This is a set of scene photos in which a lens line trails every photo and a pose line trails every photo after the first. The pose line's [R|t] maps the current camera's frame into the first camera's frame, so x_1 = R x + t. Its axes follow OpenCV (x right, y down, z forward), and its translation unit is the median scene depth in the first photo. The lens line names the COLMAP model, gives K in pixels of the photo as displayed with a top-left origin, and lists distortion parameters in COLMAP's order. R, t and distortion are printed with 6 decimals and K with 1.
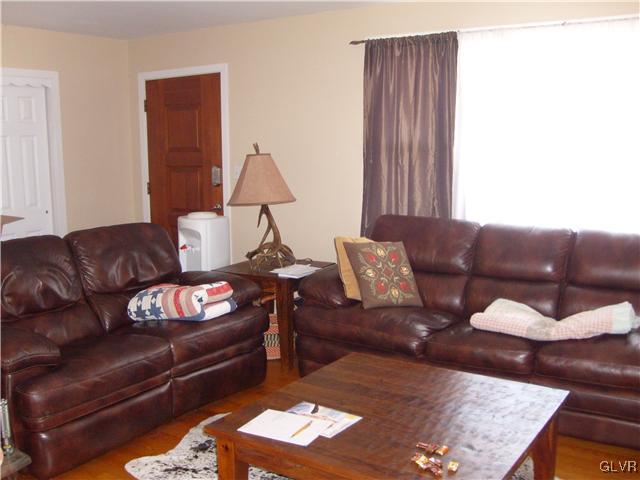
lens RADIAL K [[668.5, 0, 320.0], [0, 668.5, 240.0], [0, 0, 1]] dist [-0.121760, 0.028922]
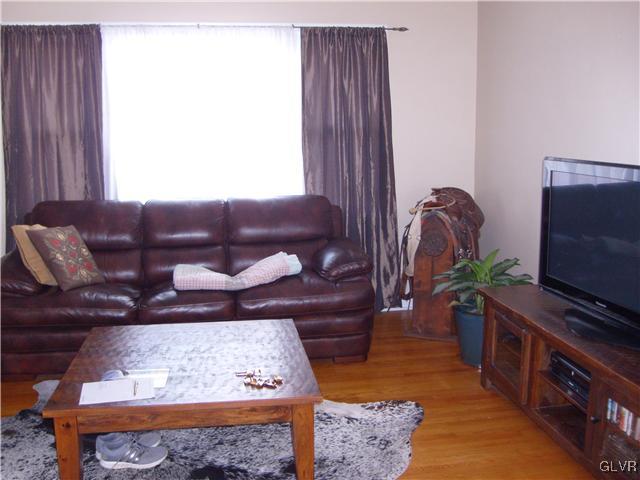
lens RADIAL K [[668.5, 0, 320.0], [0, 668.5, 240.0], [0, 0, 1]] dist [-0.121760, 0.028922]
pose [[0.740005, -0.110502, 0.663462, -0.292073], [0.094443, 0.993710, 0.060167, 0.000492], [-0.665937, 0.018136, 0.745787, -0.022348]]
